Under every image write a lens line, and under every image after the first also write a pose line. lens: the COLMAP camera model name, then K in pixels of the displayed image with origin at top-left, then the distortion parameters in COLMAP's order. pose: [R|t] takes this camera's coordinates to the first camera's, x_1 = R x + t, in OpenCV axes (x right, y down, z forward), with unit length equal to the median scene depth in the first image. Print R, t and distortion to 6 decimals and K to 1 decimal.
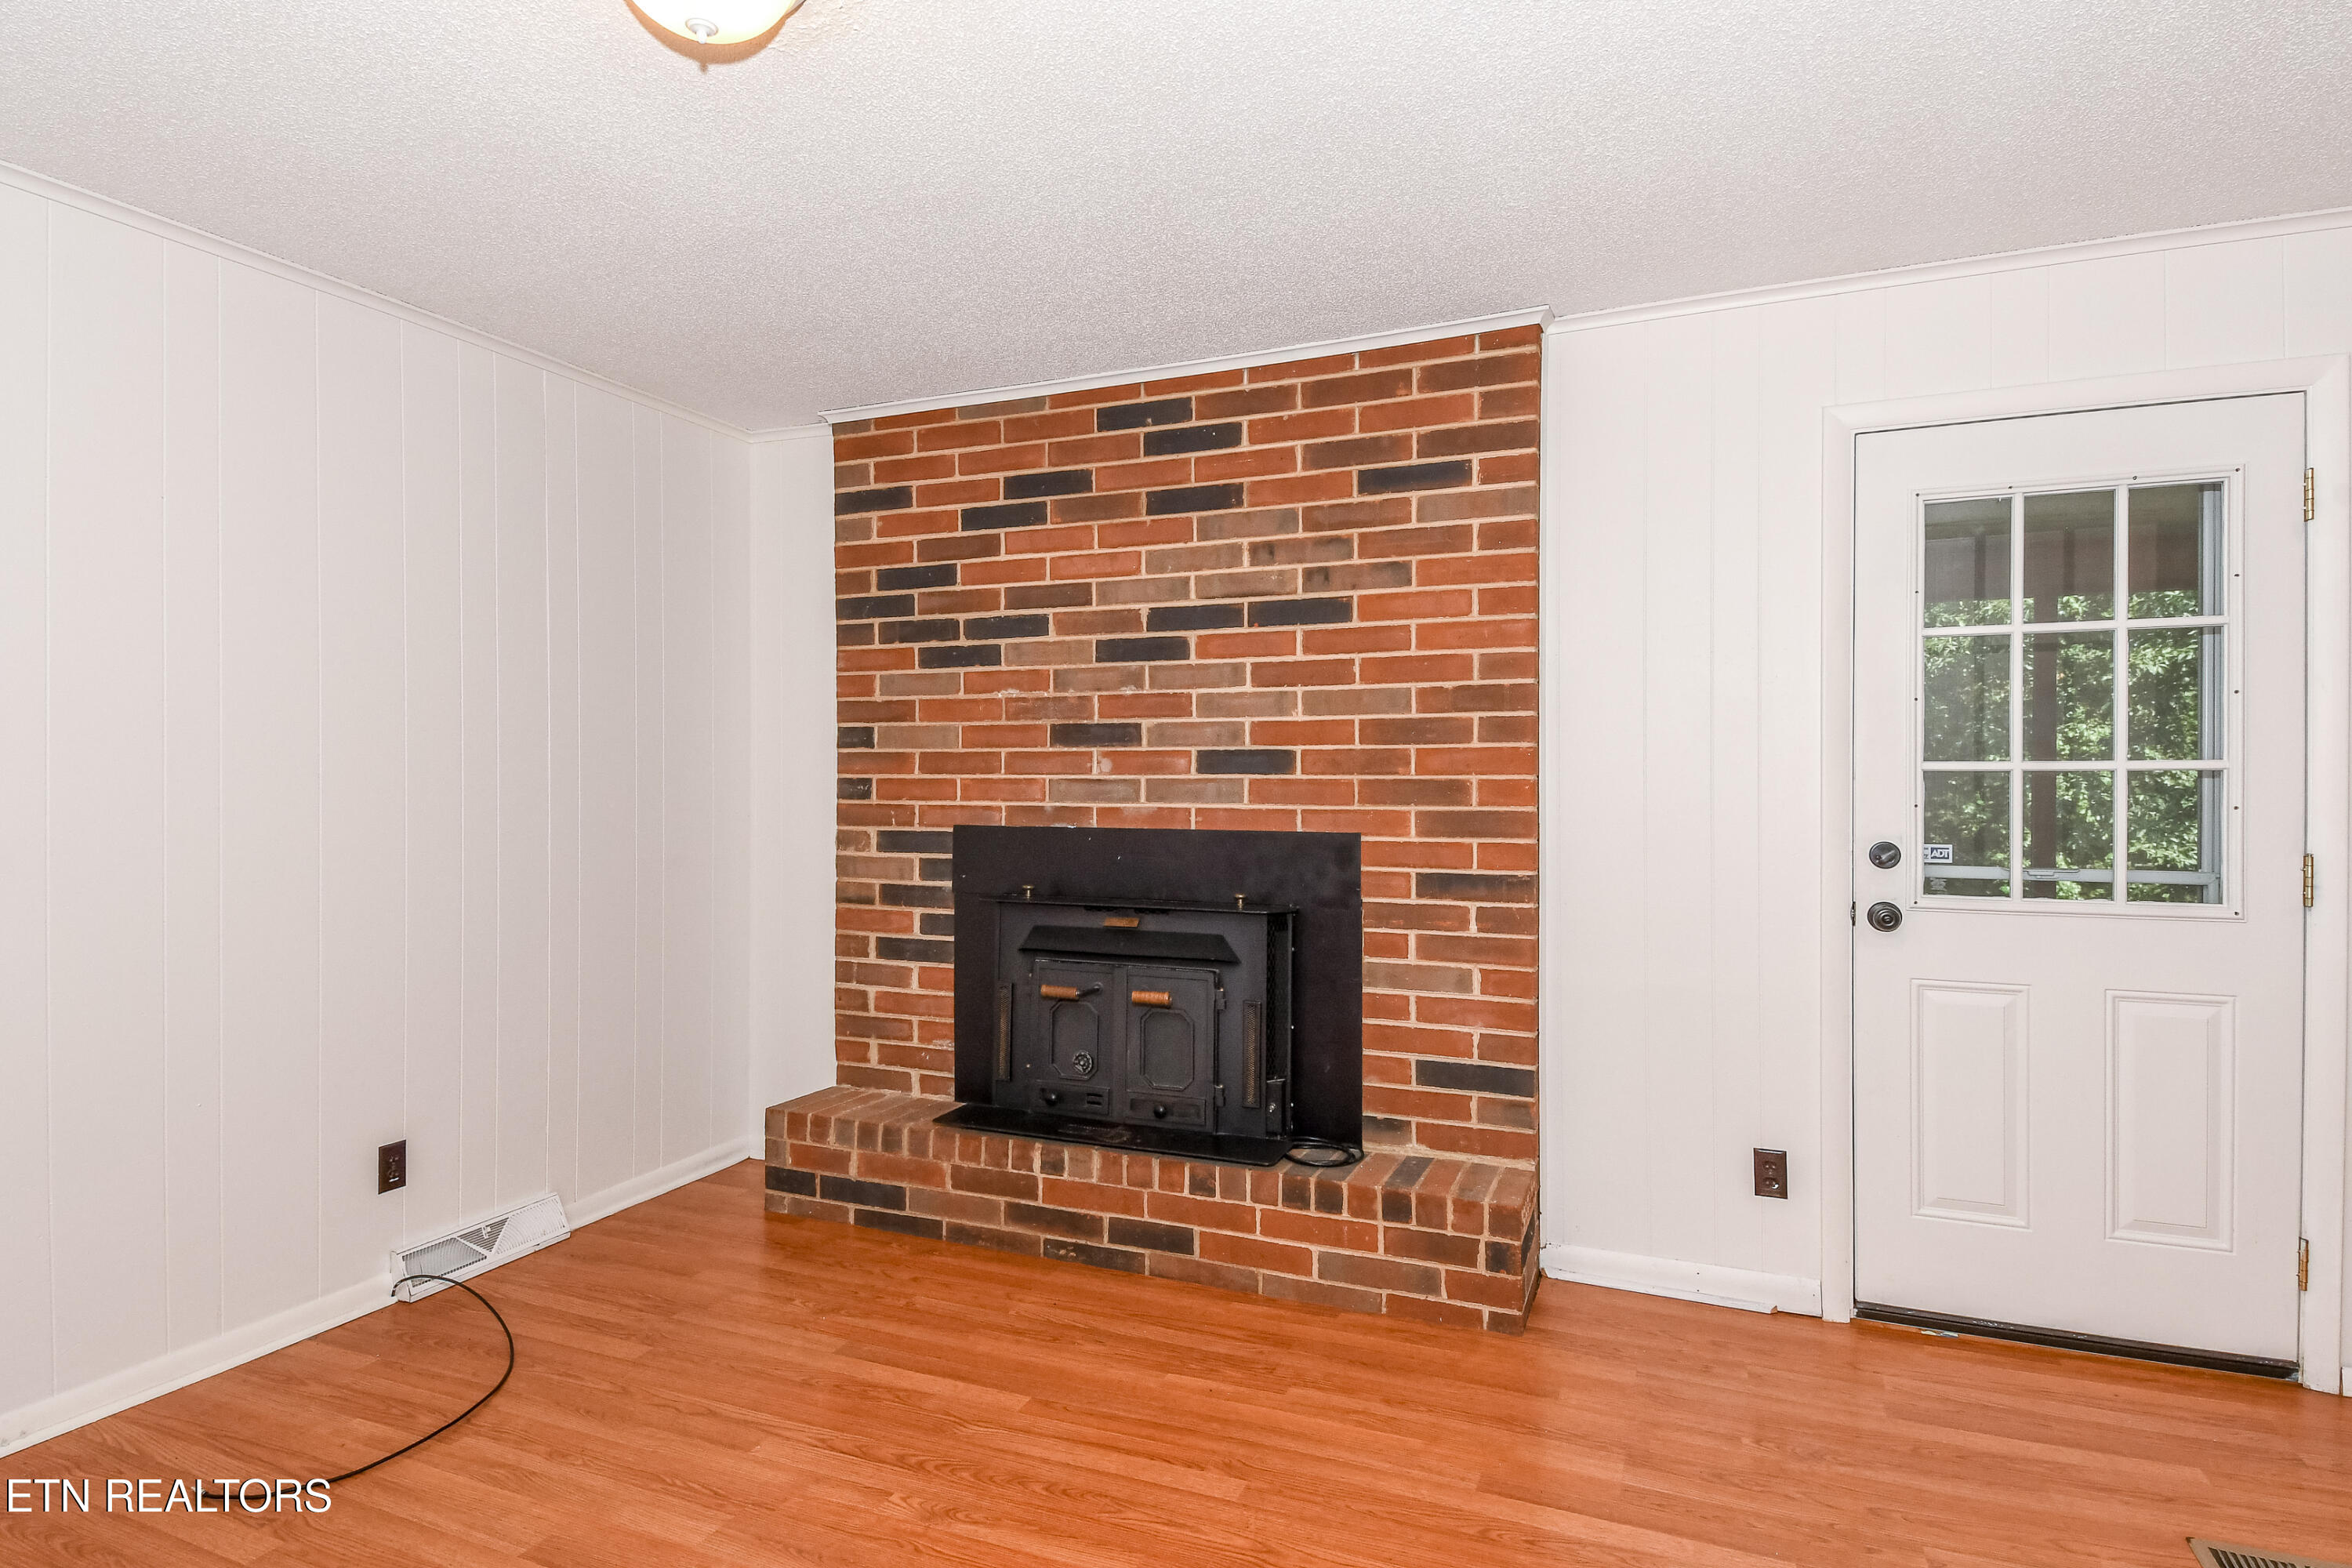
lens RADIAL K [[1234.5, 0, 1176.0], [0, 1234.5, 784.0], [0, 0, 1]] dist [0.068029, -0.053073]
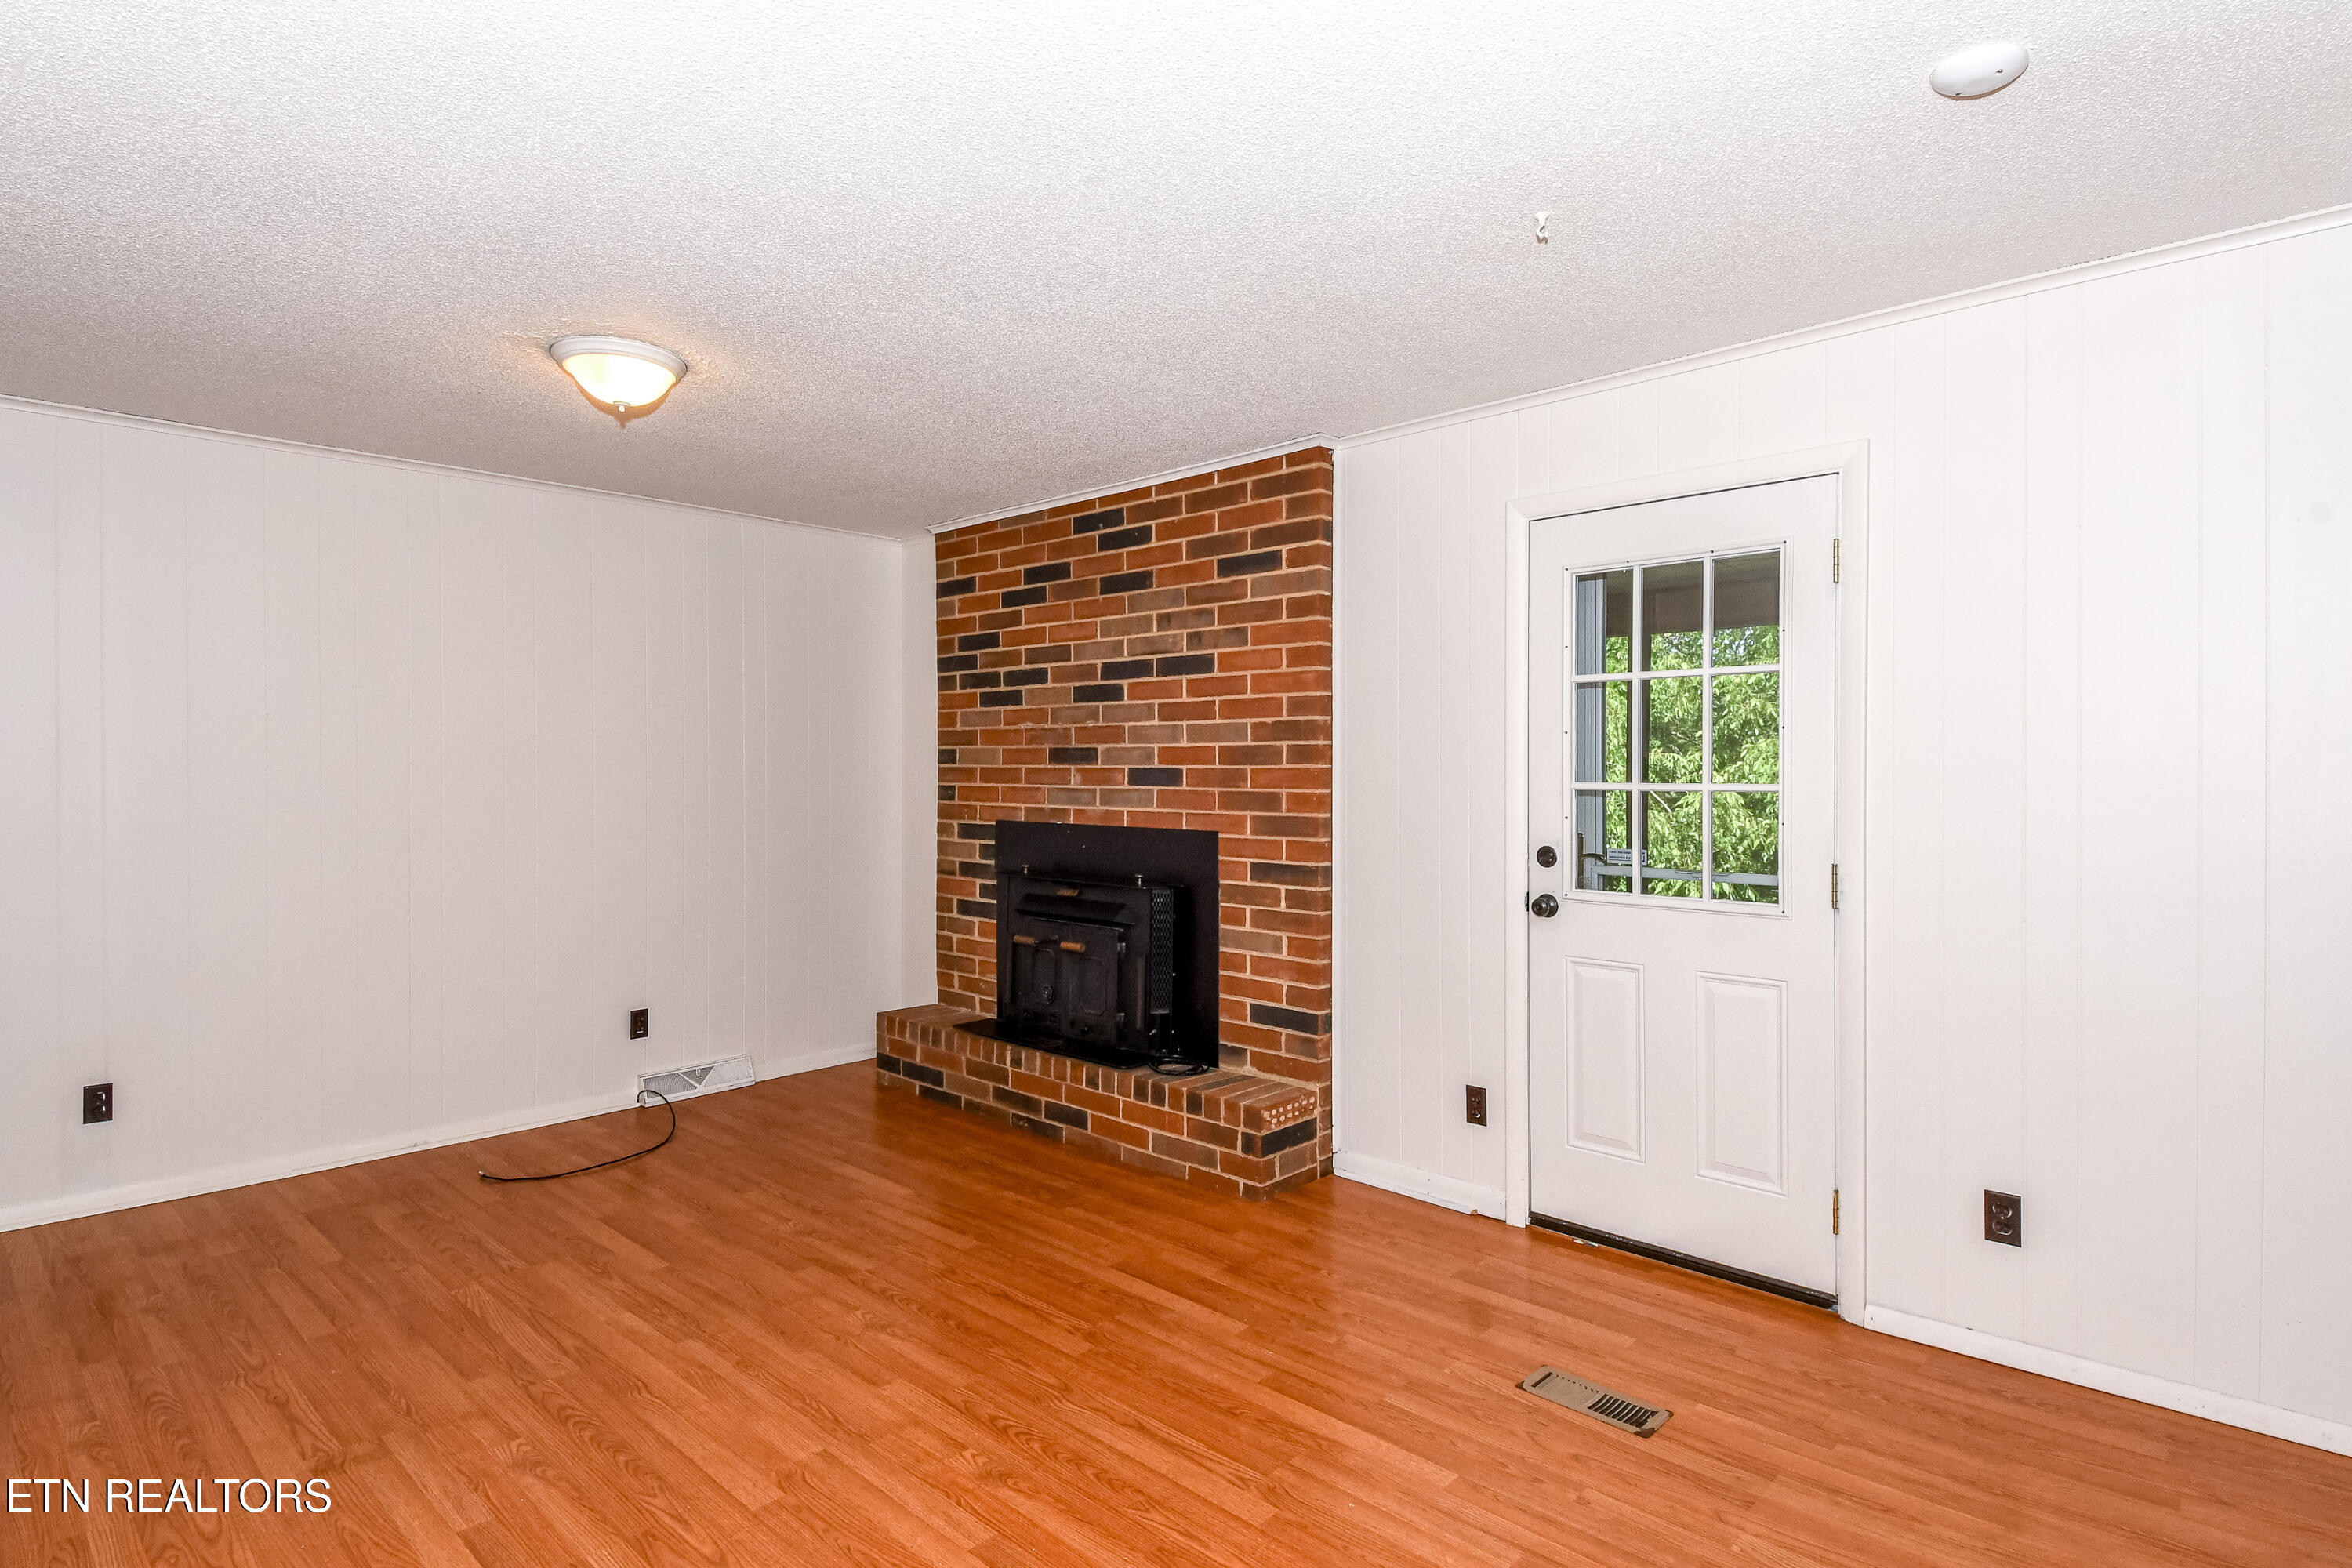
lens RADIAL K [[1230.5, 0, 1189.3], [0, 1230.5, 779.2], [0, 0, 1]] dist [0.068863, -0.051686]
pose [[0.935470, 0.003754, -0.353386, 0.584586], [-0.002199, 0.999986, 0.004800, -0.022675], [0.353400, -0.003713, 0.935465, -0.249065]]
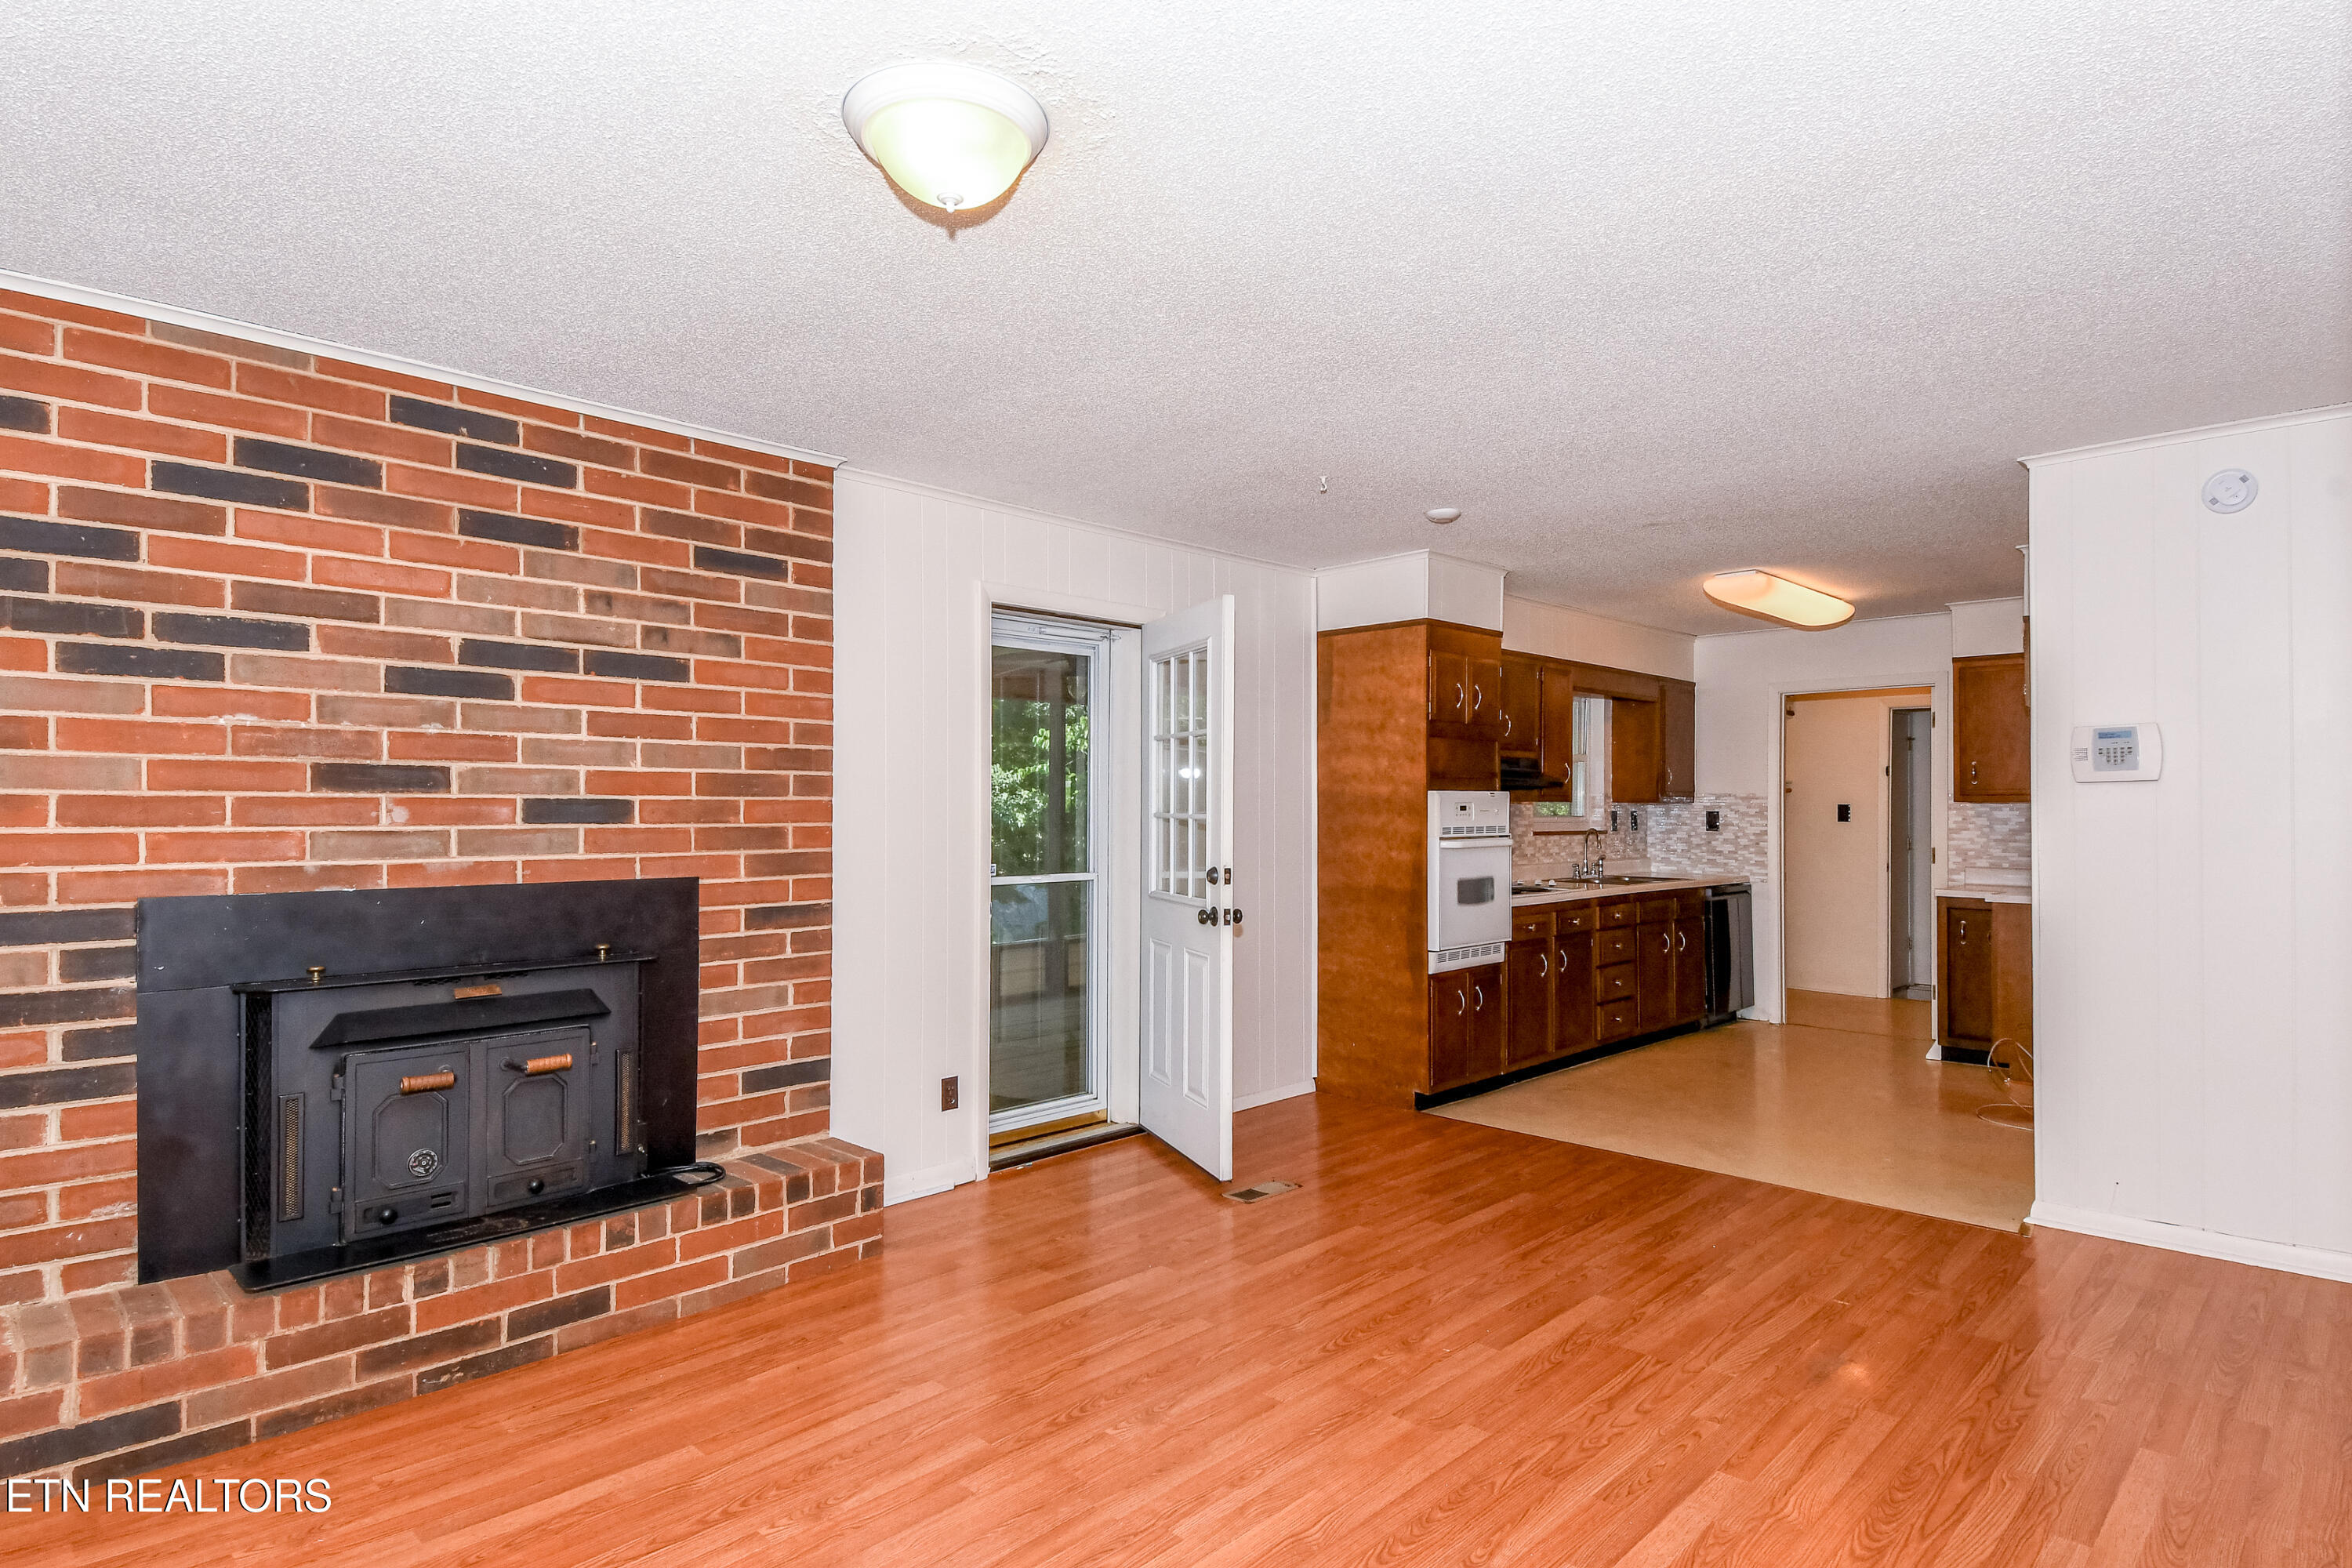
lens RADIAL K [[1271.8, 0, 1149.5], [0, 1271.8, 799.1], [0, 0, 1]] dist [0.070517, -0.061136]
pose [[0.370535, 0.006717, 0.928794, -0.750608], [0.002582, 0.999963, -0.008262, -0.018527], [-0.928815, 0.005459, 0.370504, 0.207997]]
